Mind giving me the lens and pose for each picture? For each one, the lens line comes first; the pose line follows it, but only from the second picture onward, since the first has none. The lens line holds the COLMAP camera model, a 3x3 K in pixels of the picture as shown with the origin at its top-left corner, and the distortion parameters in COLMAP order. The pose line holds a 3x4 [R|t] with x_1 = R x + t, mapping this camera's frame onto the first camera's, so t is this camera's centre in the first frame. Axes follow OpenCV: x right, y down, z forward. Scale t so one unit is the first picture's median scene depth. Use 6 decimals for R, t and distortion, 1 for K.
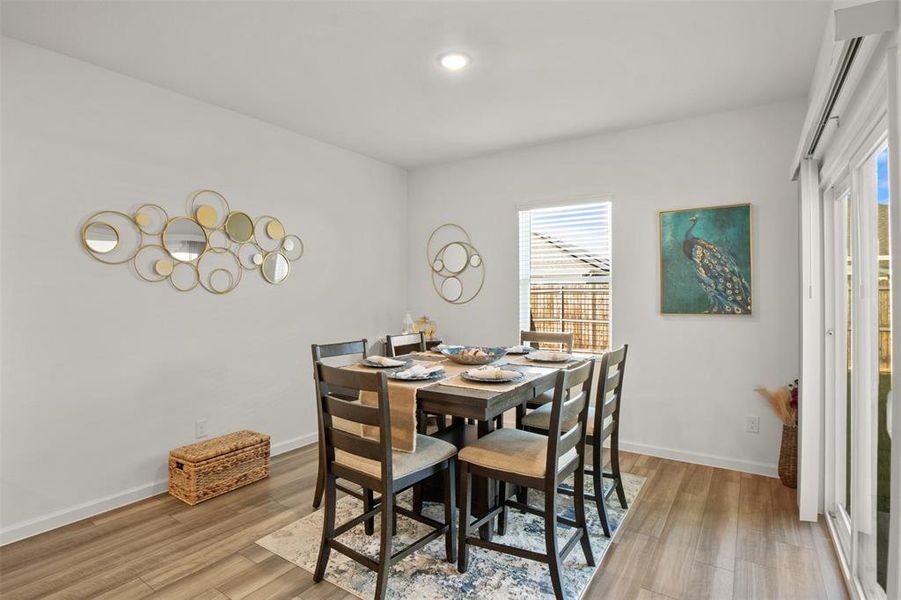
lens RADIAL K [[457.7, 0, 451.8], [0, 457.7, 284.0], [0, 0, 1]] dist [-0.039425, 0.001560]
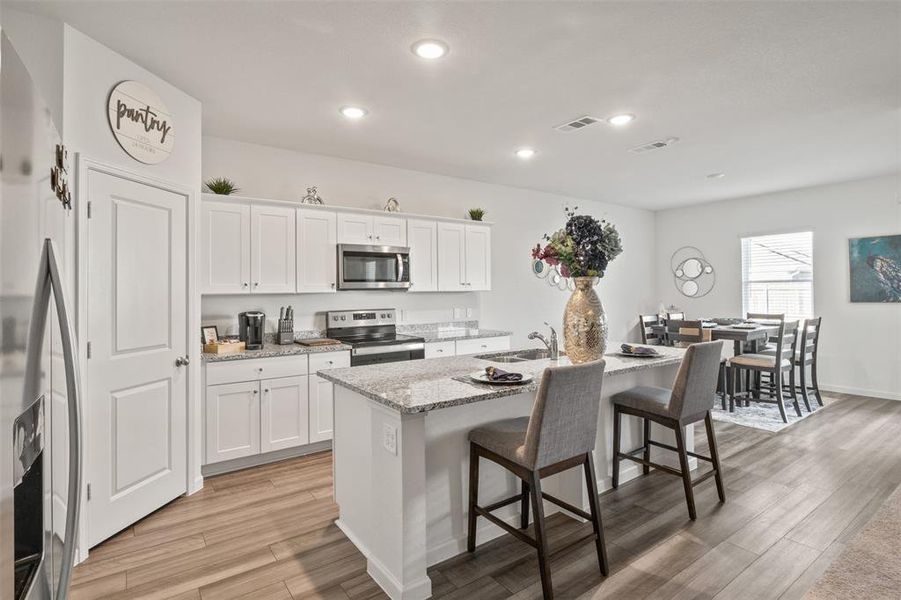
lens RADIAL K [[465.9, 0, 449.3], [0, 465.9, 286.9], [0, 0, 1]] dist [0.000179, 0.000858]
pose [[0.940898, -0.011741, -0.338486, -0.330026], [0.014545, 0.999878, 0.005746, -0.020104], [0.338377, -0.010330, 0.940954, -1.082828]]
